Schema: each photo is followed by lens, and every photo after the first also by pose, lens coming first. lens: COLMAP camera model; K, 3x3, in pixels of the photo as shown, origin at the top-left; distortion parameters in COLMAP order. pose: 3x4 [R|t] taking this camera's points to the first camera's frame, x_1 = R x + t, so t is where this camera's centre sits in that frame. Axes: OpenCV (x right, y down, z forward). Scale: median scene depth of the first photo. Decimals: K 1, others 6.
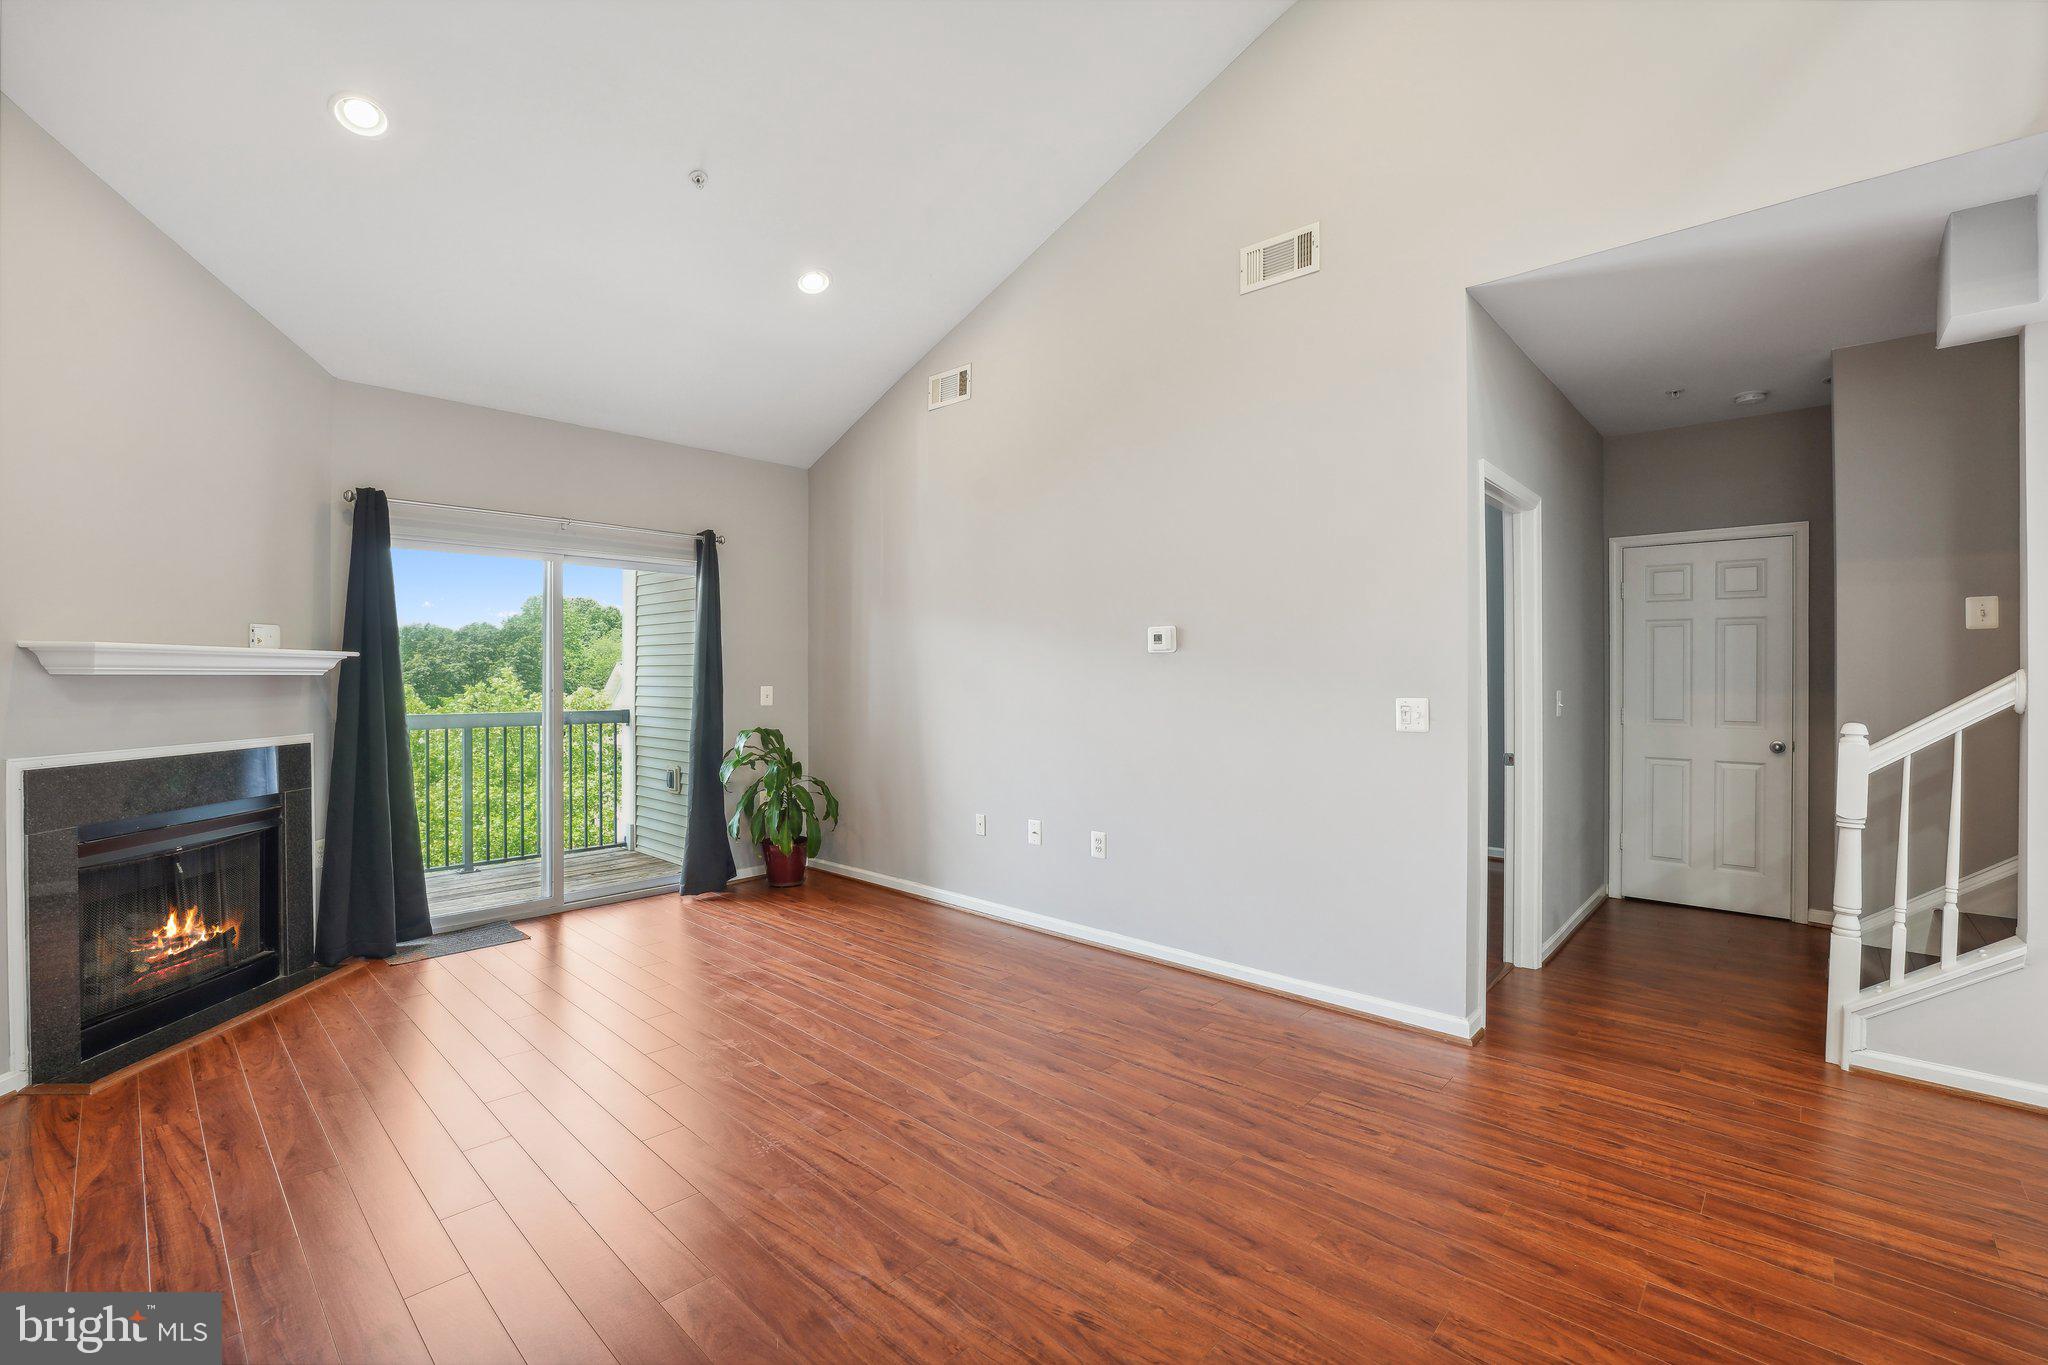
lens RADIAL K [[874.6, 0, 1024.0], [0, 874.6, 682.5], [0, 0, 1]] dist [-0.023274, 0.000015]
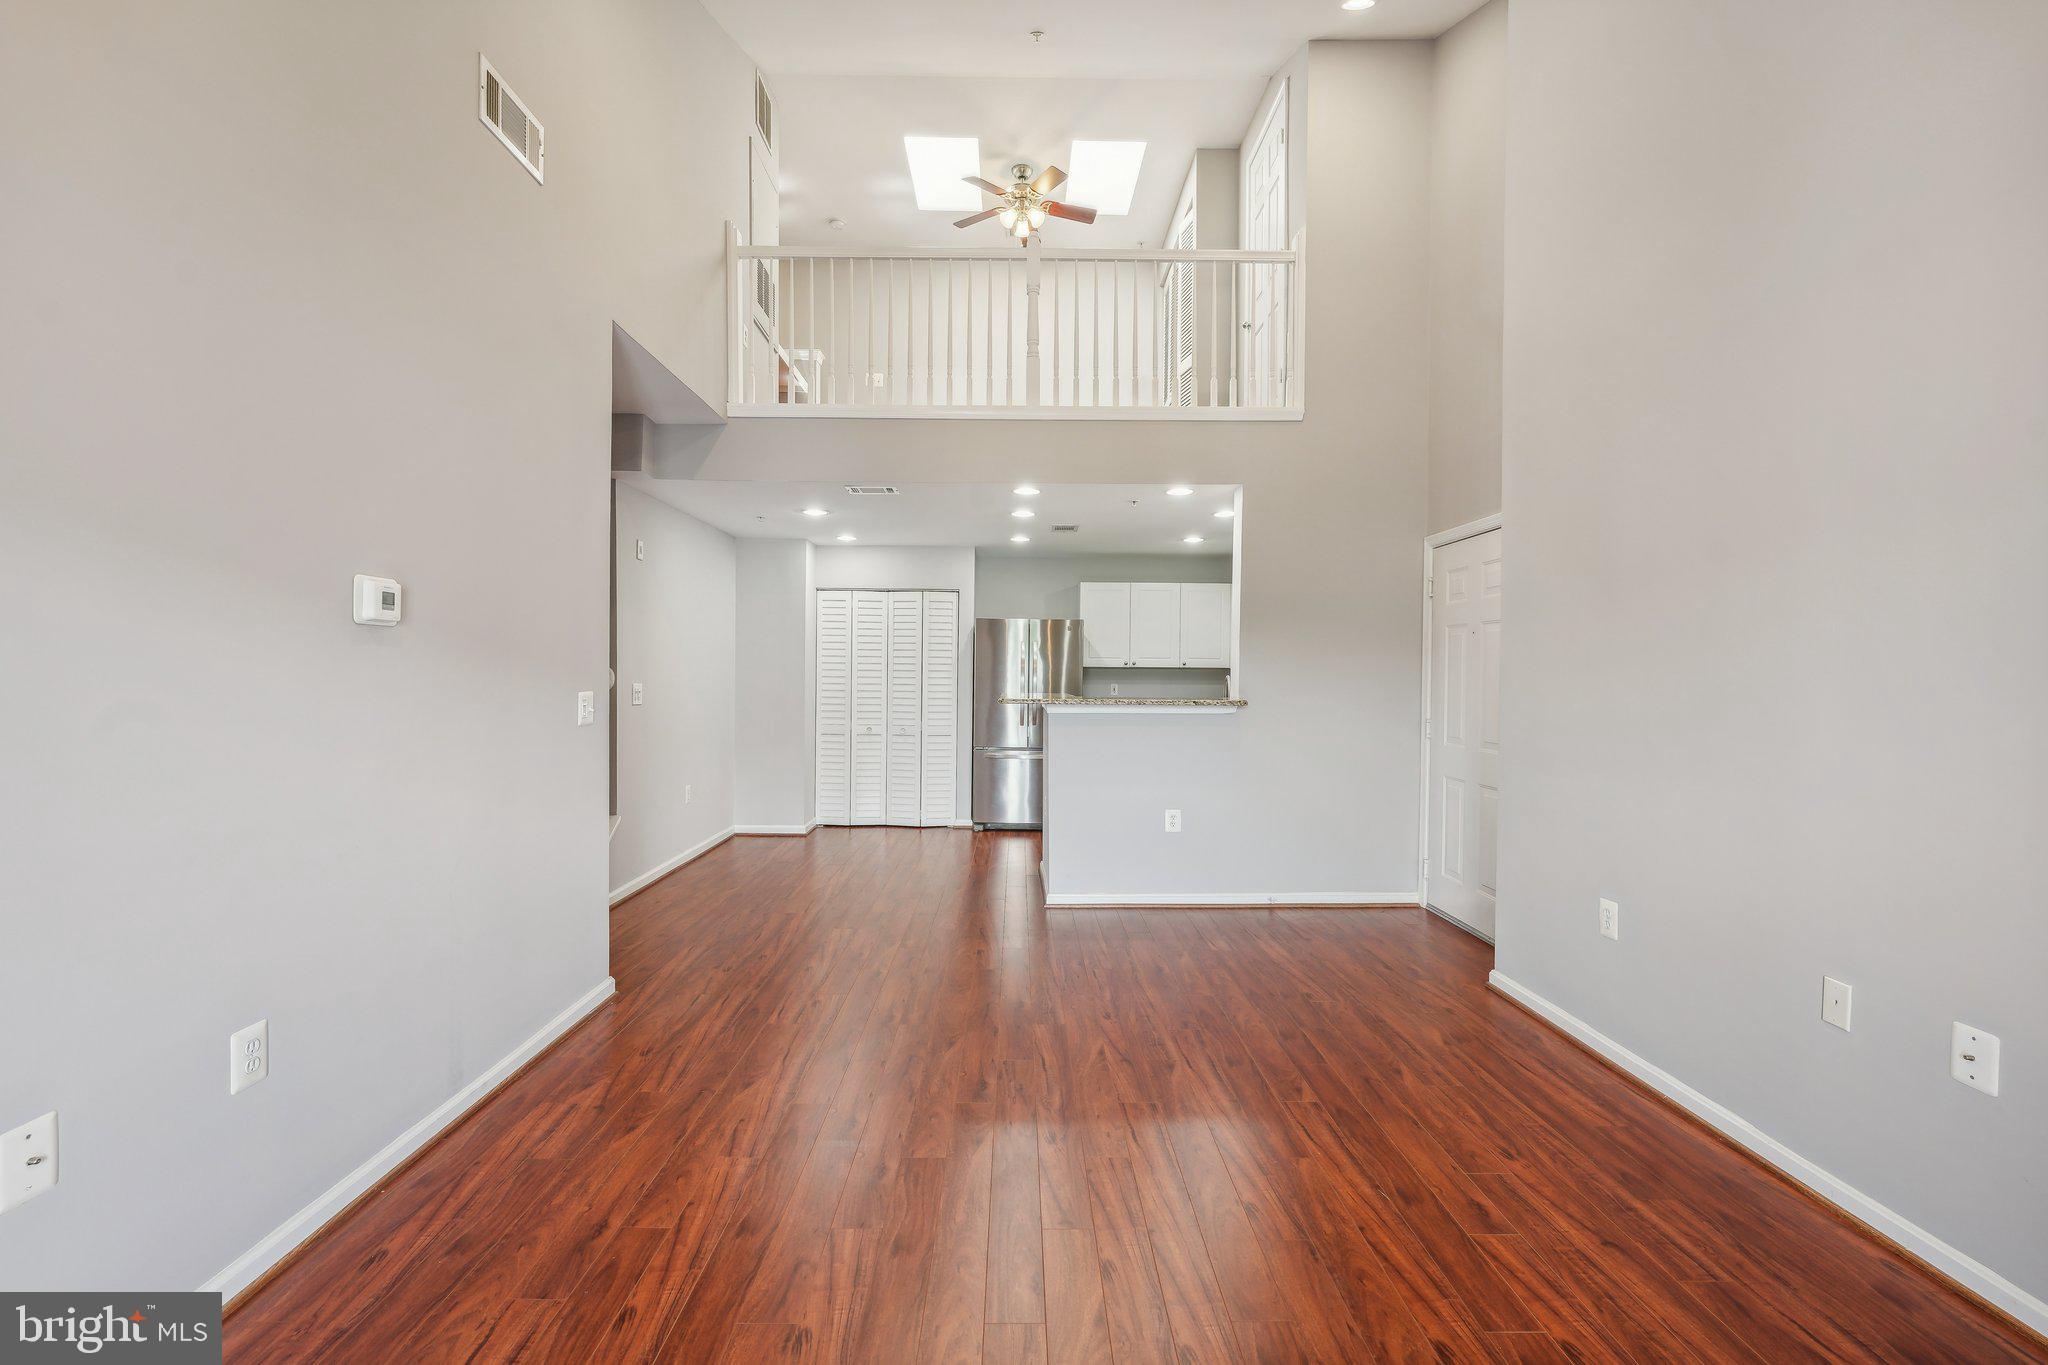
lens RADIAL K [[874.6, 0, 1024.0], [0, 874.6, 682.5], [0, 0, 1]] dist [-0.023274, 0.000015]
pose [[-0.691340, -0.013797, 0.722397, -0.700515], [-0.002827, 0.999862, 0.016390, -0.011034], [-0.722524, 0.009289, -0.691284, 1.466857]]
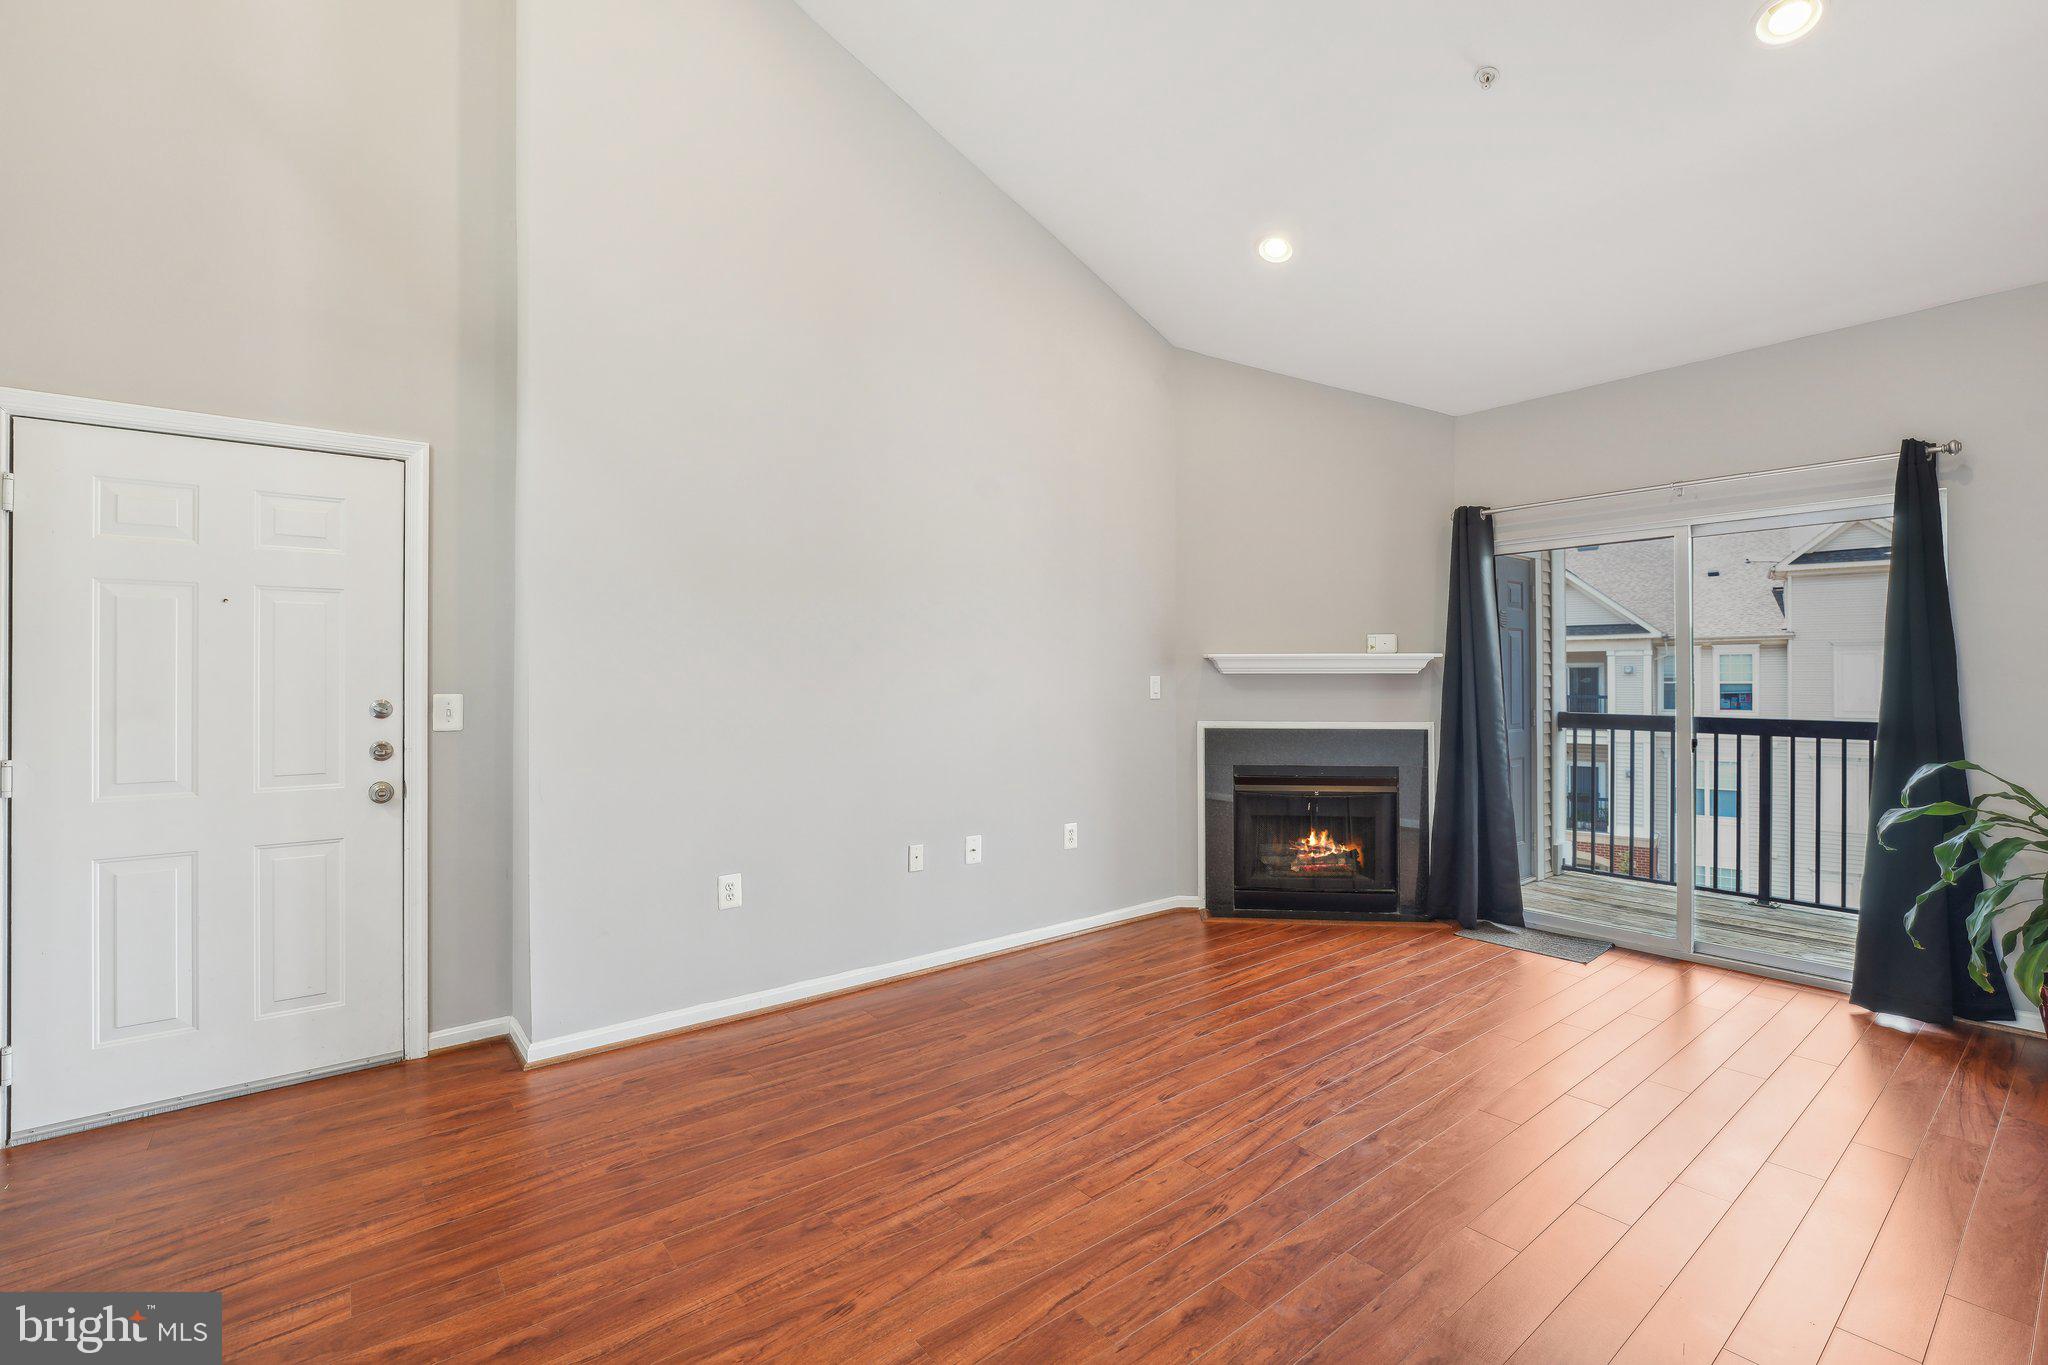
lens RADIAL K [[887.3, 0, 1015.7], [0, 887.3, 674.9], [0, 0, 1]] dist [-0.019238, -0.000118]
pose [[-0.154569, -0.001045, -0.987981, 0.635696], [-0.006642, 0.999978, -0.000019, -0.003788], [0.987960, 0.006560, -0.154573, 0.816200]]
